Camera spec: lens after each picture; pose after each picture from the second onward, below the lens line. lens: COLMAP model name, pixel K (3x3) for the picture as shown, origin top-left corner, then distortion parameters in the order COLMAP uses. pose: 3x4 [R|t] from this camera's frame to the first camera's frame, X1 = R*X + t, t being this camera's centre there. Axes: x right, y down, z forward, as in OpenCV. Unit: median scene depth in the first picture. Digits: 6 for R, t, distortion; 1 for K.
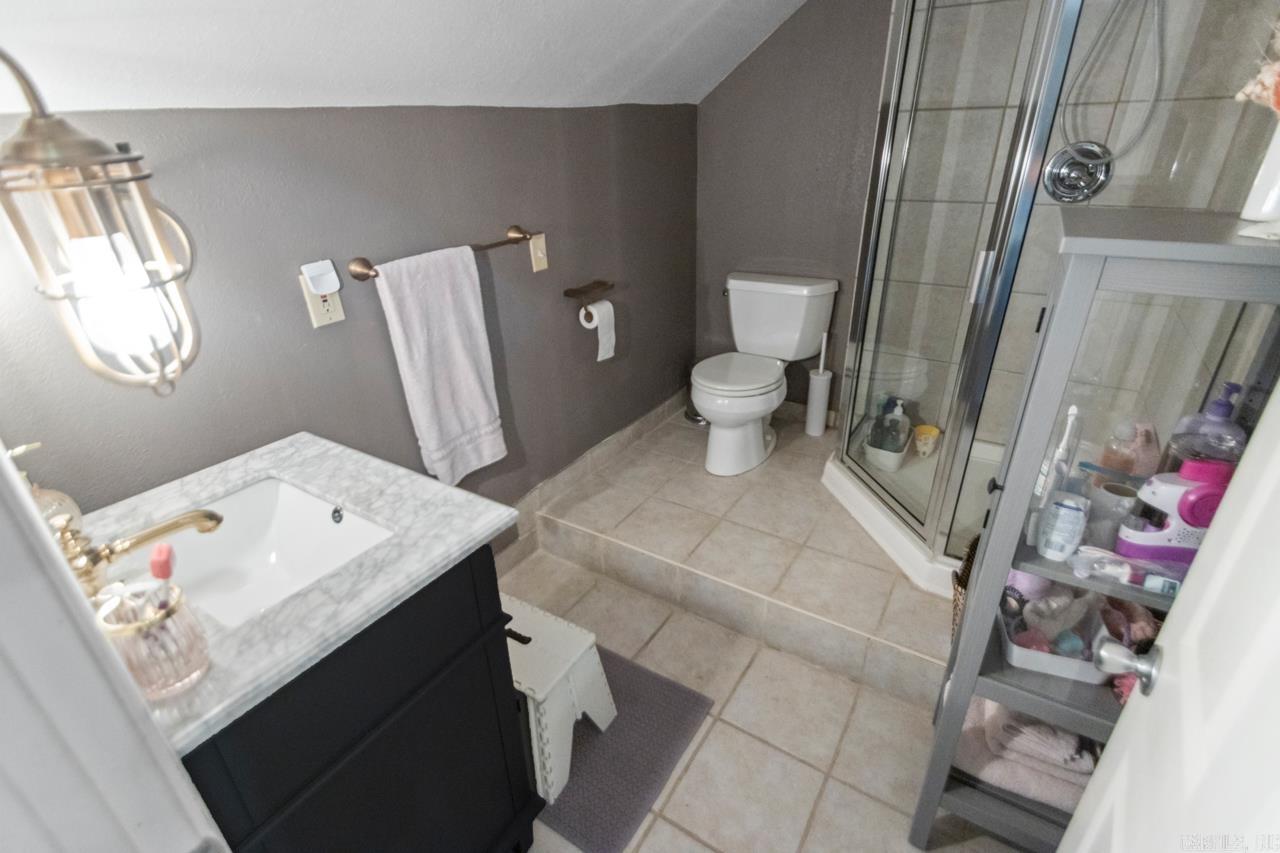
lens RADIAL K [[596.6, 0, 646.2], [0, 596.6, 428.5], [0, 0, 1]] dist [0.003140, -0.000101]
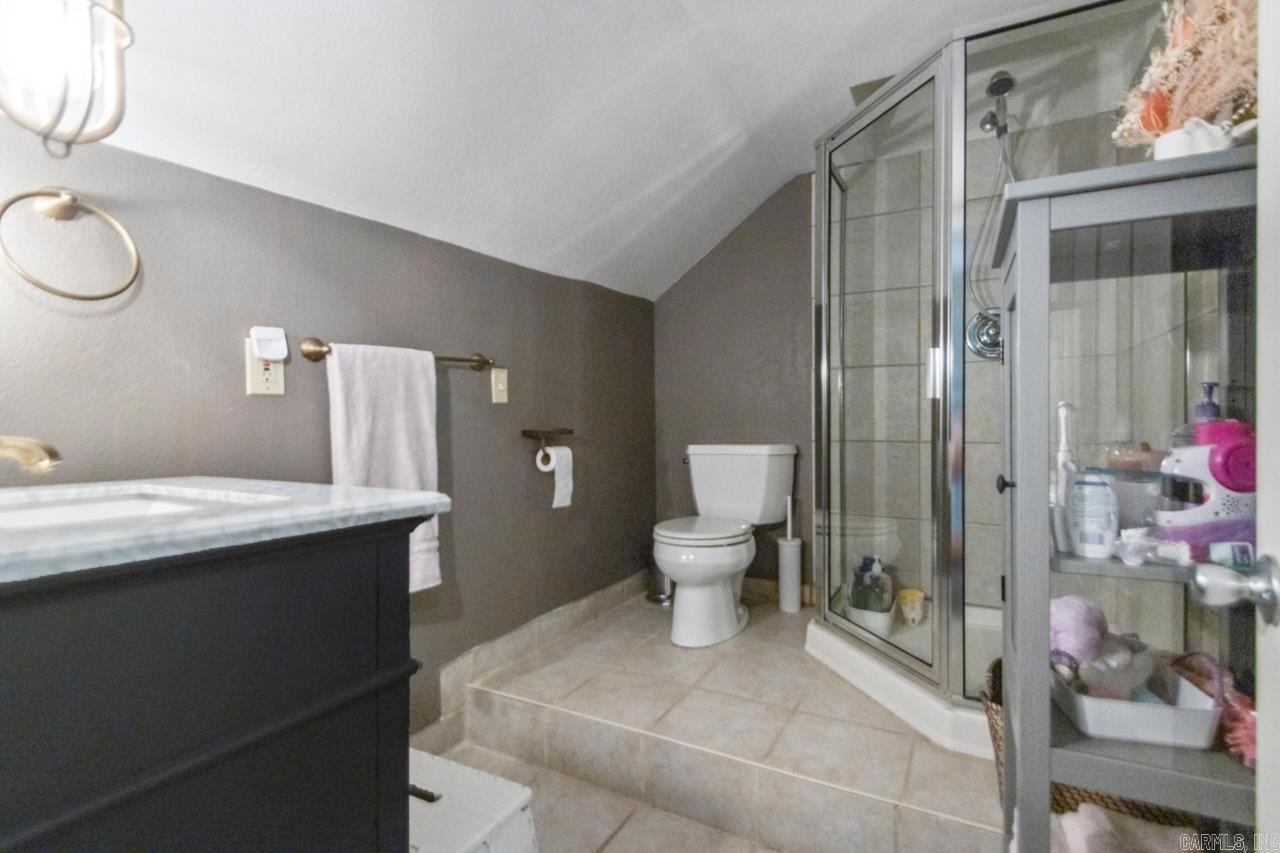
lens RADIAL K [[603.2, 0, 644.0], [0, 603.2, 436.5], [0, 0, 1]] dist [0.009821, -0.005462]
pose [[0.997735, 0.016635, 0.065173, -0.002970], [0.013467, 0.899908, -0.435872, 0.210925], [-0.065900, 0.435763, 0.897646, 0.102992]]
